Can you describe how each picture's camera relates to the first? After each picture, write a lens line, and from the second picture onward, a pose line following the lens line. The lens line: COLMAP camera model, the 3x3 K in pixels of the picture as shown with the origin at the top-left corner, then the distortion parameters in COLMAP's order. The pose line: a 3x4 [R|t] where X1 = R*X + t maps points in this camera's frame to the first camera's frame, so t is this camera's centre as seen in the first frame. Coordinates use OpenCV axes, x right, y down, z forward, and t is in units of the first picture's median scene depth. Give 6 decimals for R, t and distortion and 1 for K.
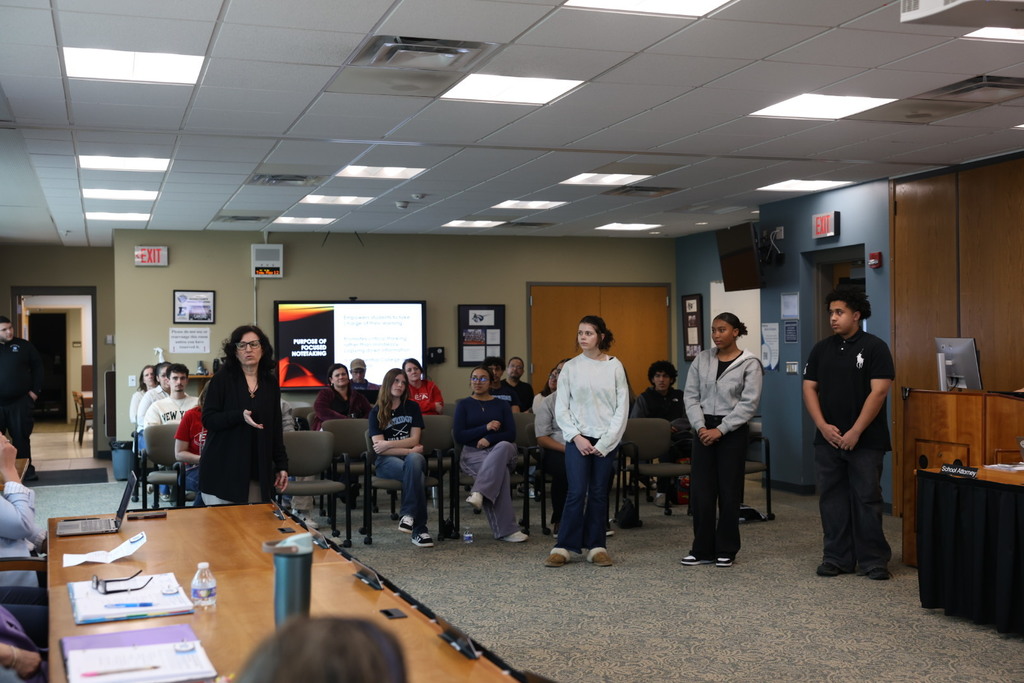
lens RADIAL K [[1237.3, 0, 512.0], [0, 1237.3, 341.5], [0, 0, 1]] dist [0.038972, 0.014439]
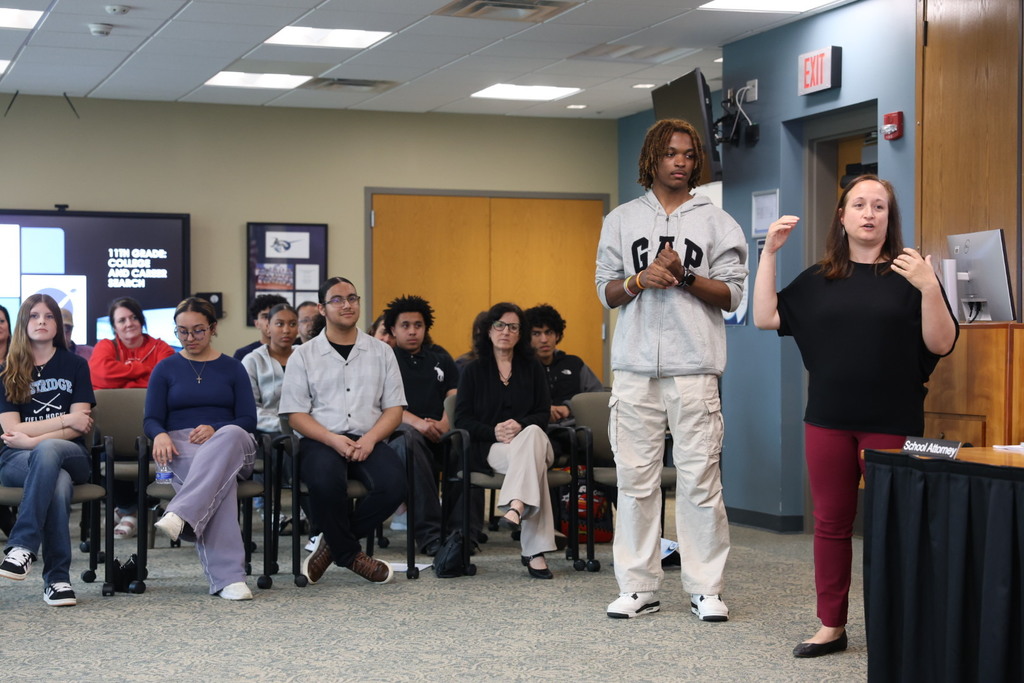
lens RADIAL K [[1928.5, 0, 512.0], [0, 1928.5, 341.5], [0, 0, 1]] dist [0.221887, 0.185157]
pose [[0.999816, 0.009587, 0.016606, 0.090109], [-0.009621, 0.999952, 0.001955, 0.032220], [-0.016587, -0.002114, 0.999860, 0.078601]]
